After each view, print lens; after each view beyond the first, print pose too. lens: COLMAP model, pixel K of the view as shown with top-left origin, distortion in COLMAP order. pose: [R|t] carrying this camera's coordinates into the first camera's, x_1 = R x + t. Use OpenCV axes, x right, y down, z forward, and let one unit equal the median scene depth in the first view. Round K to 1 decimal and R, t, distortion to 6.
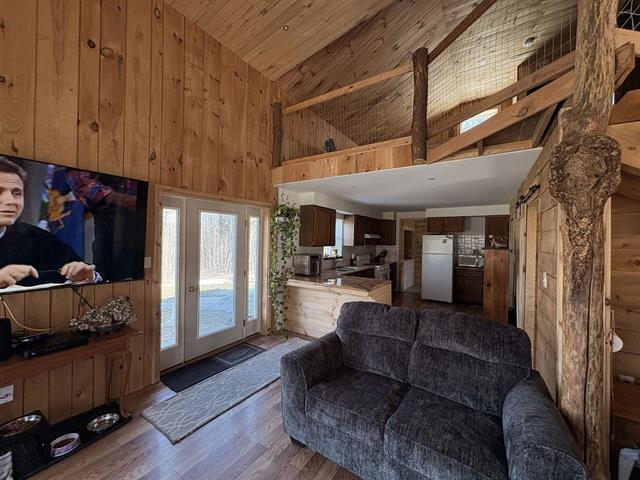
lens RADIAL K [[255.1, 0, 319.3], [0, 255.1, 240.1], [0, 0, 1]] dist [0.000942, -0.000025]
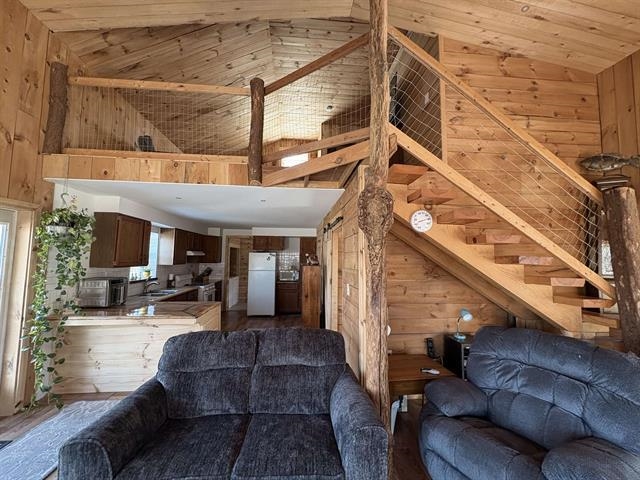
lens RADIAL K [[255.1, 0, 319.1], [0, 255.1, 240.0], [0, 0, 1]] dist [0.000942, -0.000025]
pose [[0.780551, 0.036174, 0.624045, -0.034769], [0.003282, 0.998073, -0.061961, -0.010281], [-0.625084, 0.050412, 0.778928, 0.037394]]
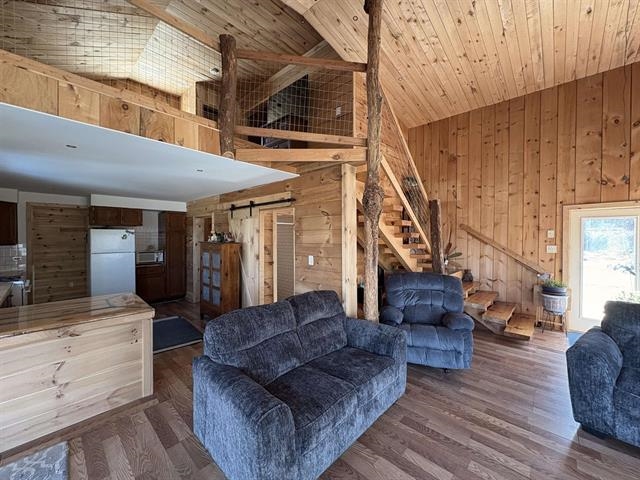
lens RADIAL K [[255.1, 0, 319.4], [0, 255.1, 240.0], [0, 0, 1]] dist [0.000942, -0.000025]
pose [[0.162975, -0.028593, 0.986216, -0.414132], [0.004304, 0.999591, 0.028270, -0.010136], [-0.986621, -0.000362, 0.163032, 0.415501]]
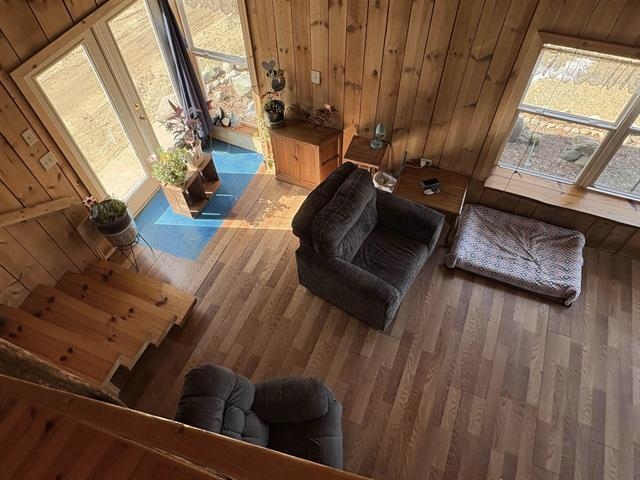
lens RADIAL K [[430.9, 0, 314.8], [0, 430.9, 240.3], [0, 0, 1]] dist [0.000061, 0.002505]
pose [[-0.982536, 0.157950, -0.098359, 0.499213], [0.012854, 0.584959, 0.810961, -0.632842], [0.185628, 0.795534, -0.576774, 0.358822]]
